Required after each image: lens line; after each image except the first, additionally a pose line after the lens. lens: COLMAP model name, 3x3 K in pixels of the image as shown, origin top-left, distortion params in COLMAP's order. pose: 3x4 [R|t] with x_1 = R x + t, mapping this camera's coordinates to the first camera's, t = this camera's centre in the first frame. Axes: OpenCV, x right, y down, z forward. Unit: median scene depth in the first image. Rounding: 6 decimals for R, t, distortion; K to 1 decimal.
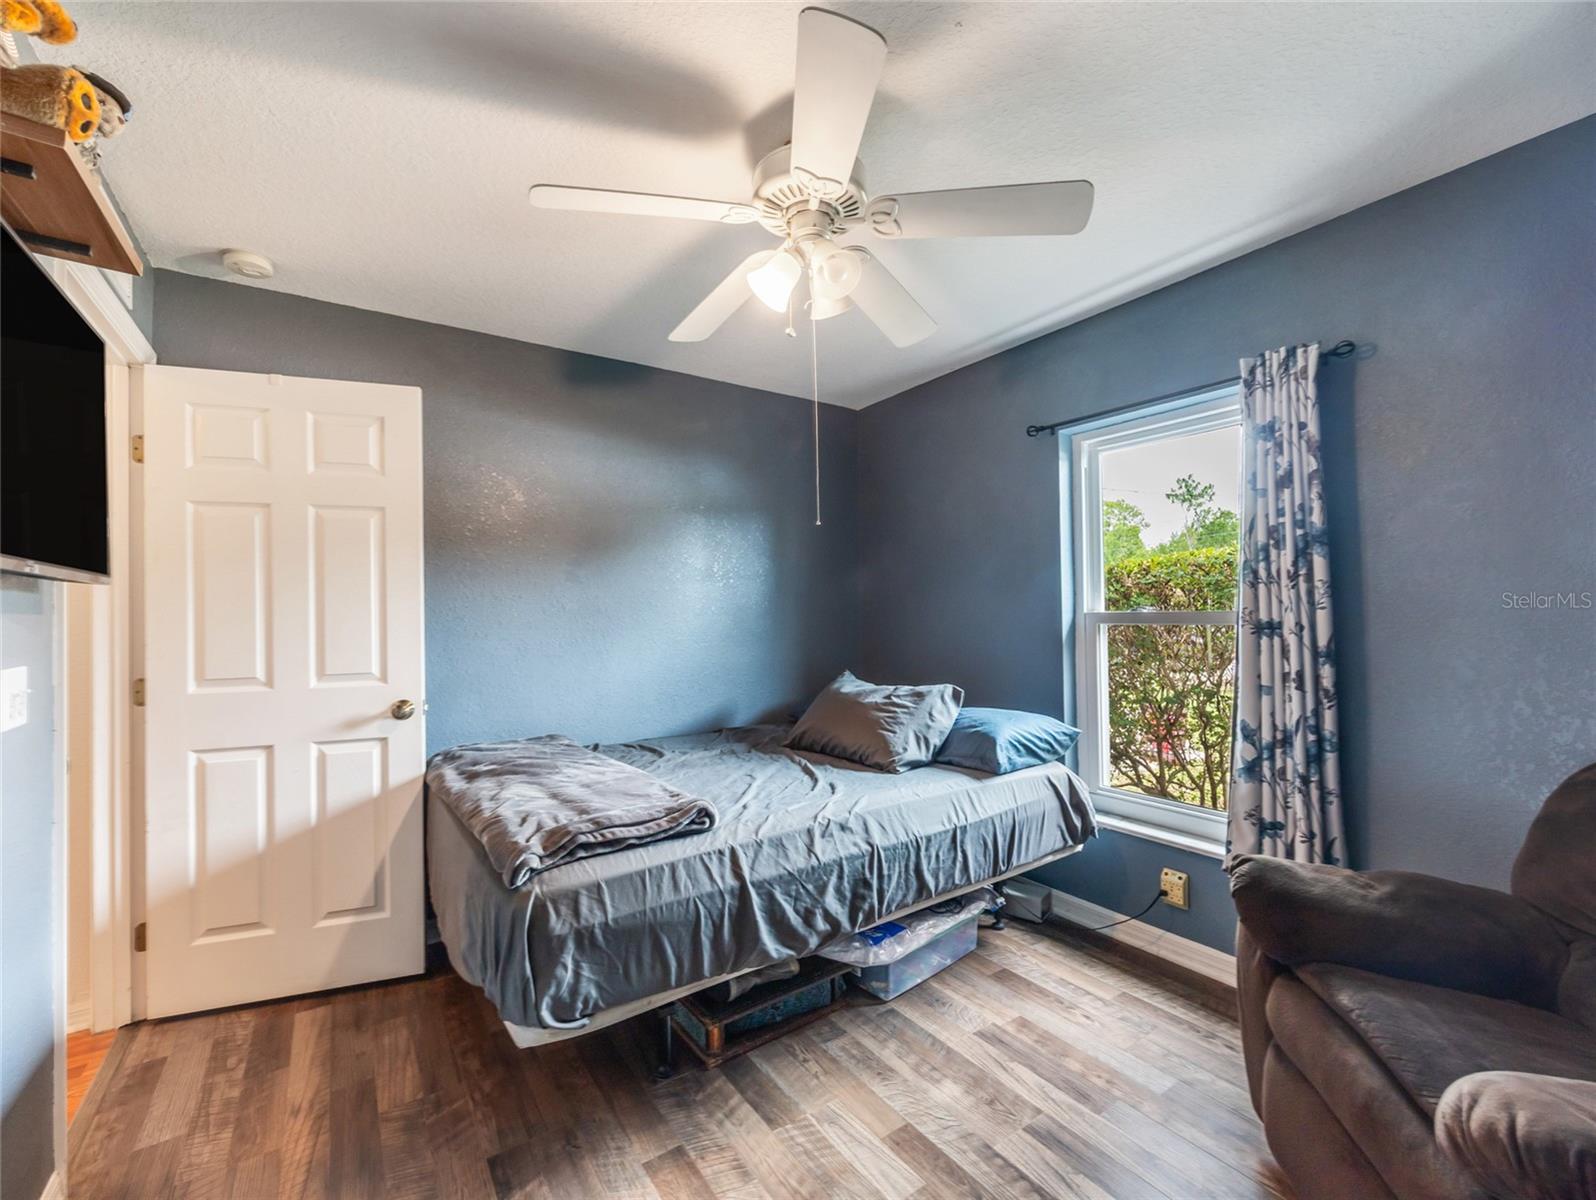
lens RADIAL K [[677.4, 0, 825.3], [0, 677.4, 600.4], [0, 0, 1]] dist [0.000221, 0.000095]
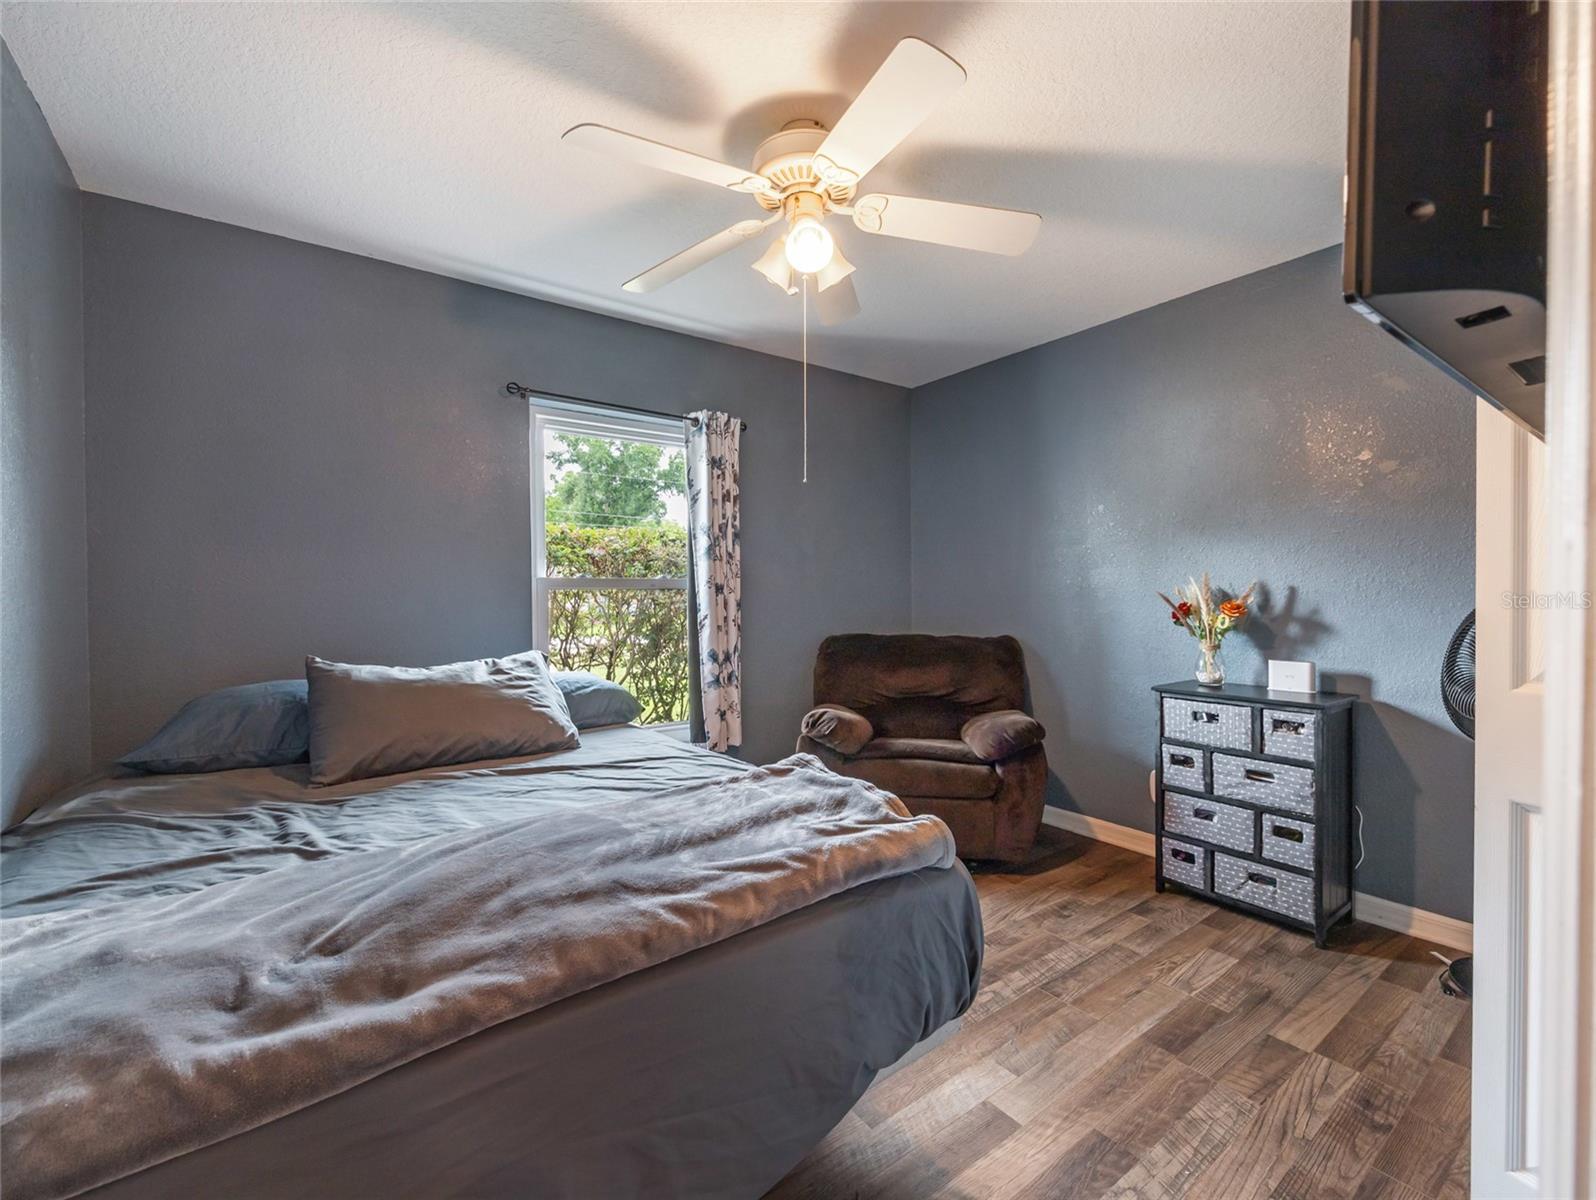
lens RADIAL K [[677.4, 0, 825.3], [0, 677.4, 600.4], [0, 0, 1]] dist [0.000221, 0.000095]
pose [[-0.021293, 0.004914, 0.999761, -0.927746], [-0.006145, 0.999968, -0.005046, 0.074998], [-0.999754, -0.006251, -0.021262, 0.798254]]
